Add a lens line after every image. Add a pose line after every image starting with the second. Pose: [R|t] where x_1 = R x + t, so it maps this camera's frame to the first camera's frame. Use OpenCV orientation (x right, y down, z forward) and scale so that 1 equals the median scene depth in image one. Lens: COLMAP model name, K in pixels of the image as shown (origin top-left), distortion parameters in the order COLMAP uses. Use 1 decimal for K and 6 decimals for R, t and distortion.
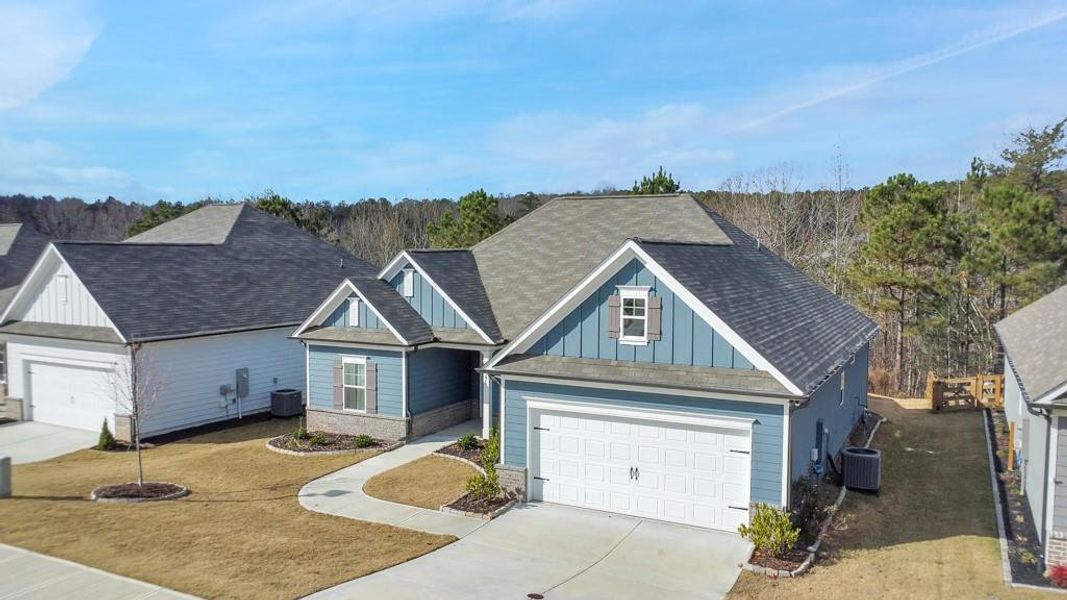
lens RADIAL K [[816.3, 0, 533.5], [0, 816.3, 300.0], [0, 0, 1]] dist [0.000916, -0.000107]
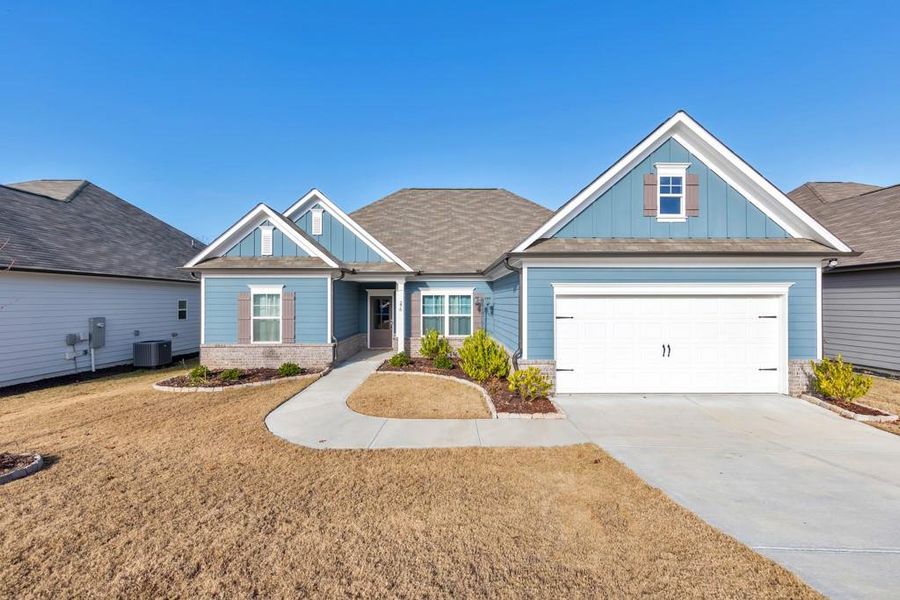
lens RADIAL K [[373.2, 0, 450.0], [0, 373.2, 300.0], [0, 0, 1]] dist [0.001879, -0.000011]
pose [[0.879984, -0.001748, 0.475000, -0.245751], [0.033085, 0.997790, -0.057621, 0.121823], [-0.473850, 0.066422, 0.878097, 0.520147]]
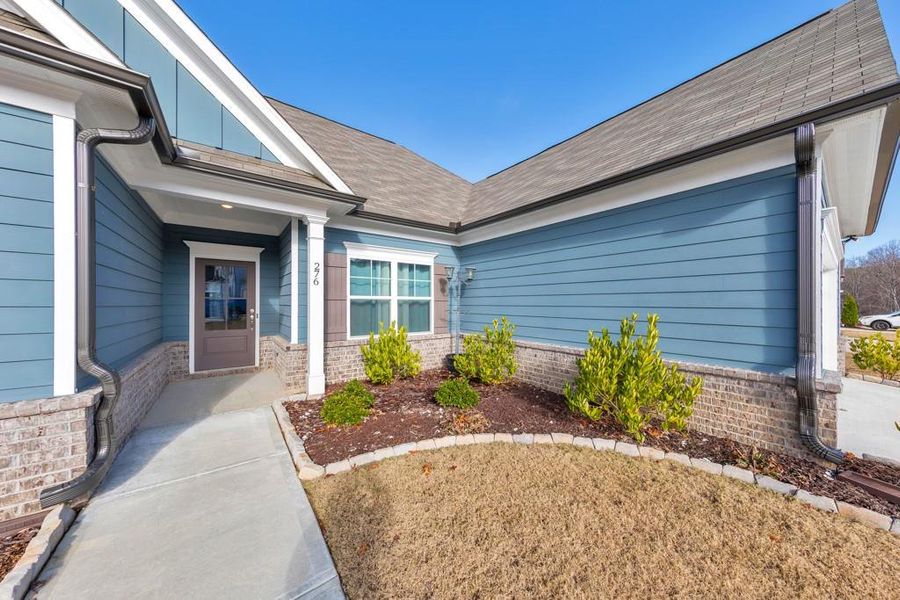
lens RADIAL K [[301.0, 0, 462.2], [0, 301.0, 303.3], [0, 0, 1]] dist [0.000444, -0.000010]
pose [[0.416582, -0.000817, 0.909098, -0.189644], [0.050864, 0.998454, -0.022410, 0.124985], [-0.907674, 0.055576, 0.415980, 0.854670]]
